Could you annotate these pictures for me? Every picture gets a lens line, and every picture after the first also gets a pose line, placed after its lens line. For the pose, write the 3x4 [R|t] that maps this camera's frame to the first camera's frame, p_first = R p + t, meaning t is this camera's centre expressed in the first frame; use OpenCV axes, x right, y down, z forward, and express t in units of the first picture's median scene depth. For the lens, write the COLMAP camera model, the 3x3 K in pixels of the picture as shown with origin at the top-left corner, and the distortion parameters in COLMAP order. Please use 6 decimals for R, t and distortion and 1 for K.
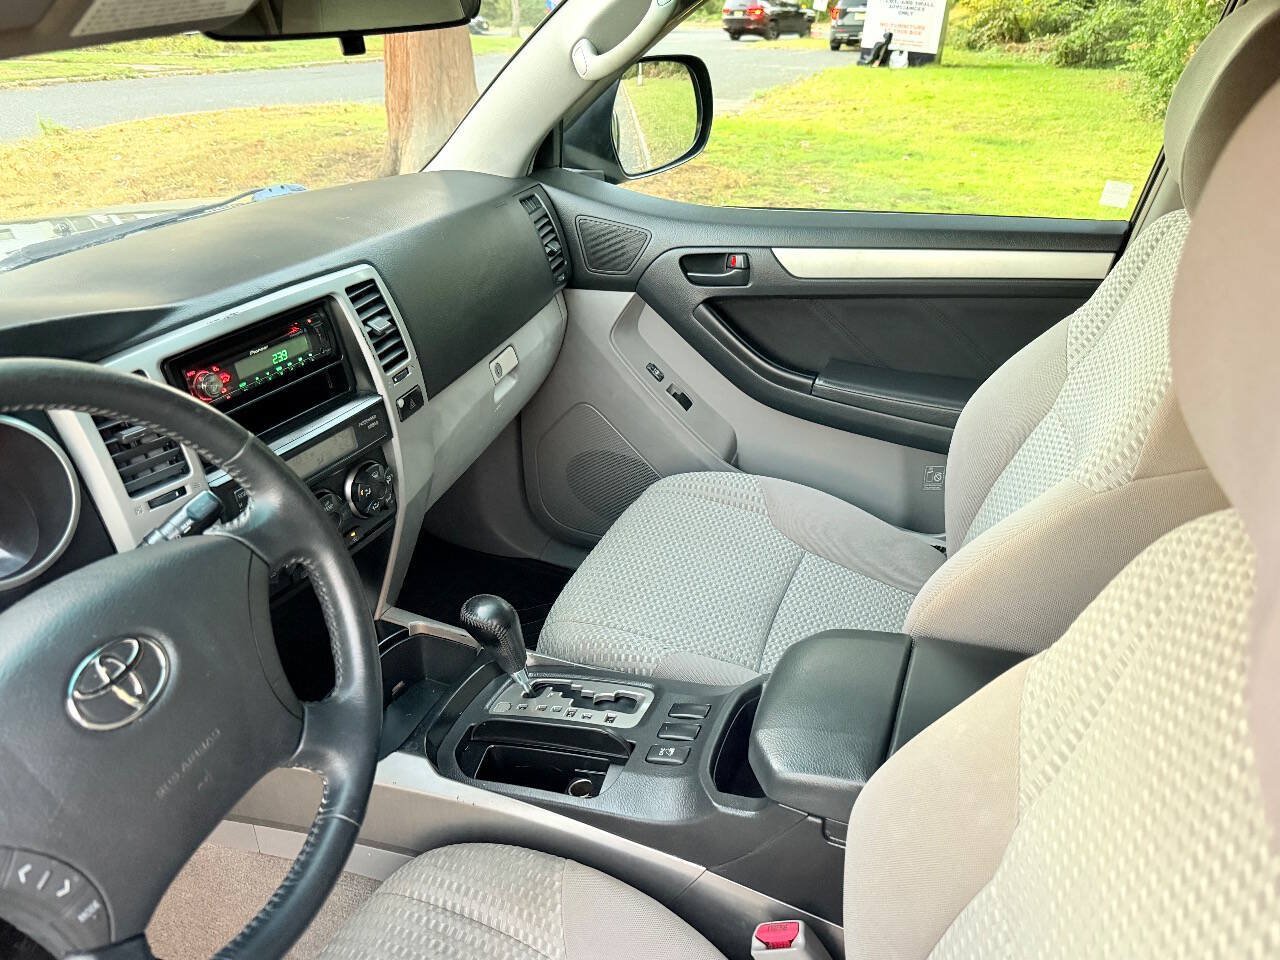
lens RADIAL K [[1017.6, 0, 640.0], [0, 1017.6, 480.0], [0, 0, 1]] dist [0.111770, -0.195163]
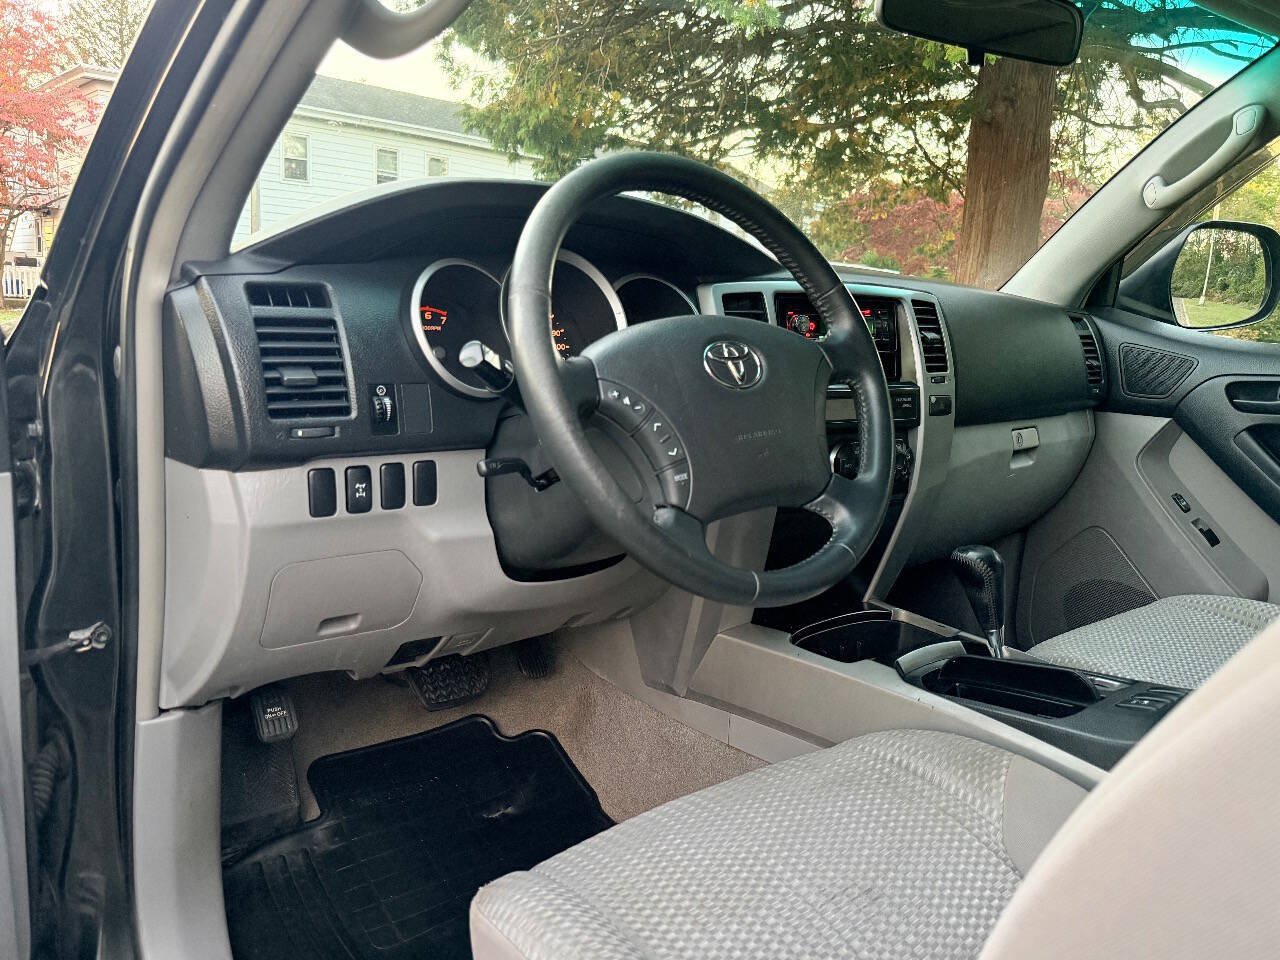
lens RADIAL K [[1017.6, 0, 640.0], [0, 1017.6, 480.0], [0, 0, 1]] dist [0.111770, -0.195163]
pose [[0.871456, 0.145700, -0.468333, 0.025763], [-0.274498, 0.936195, -0.219520, 0.256034], [0.406467, 0.319859, 0.855848, -0.076890]]
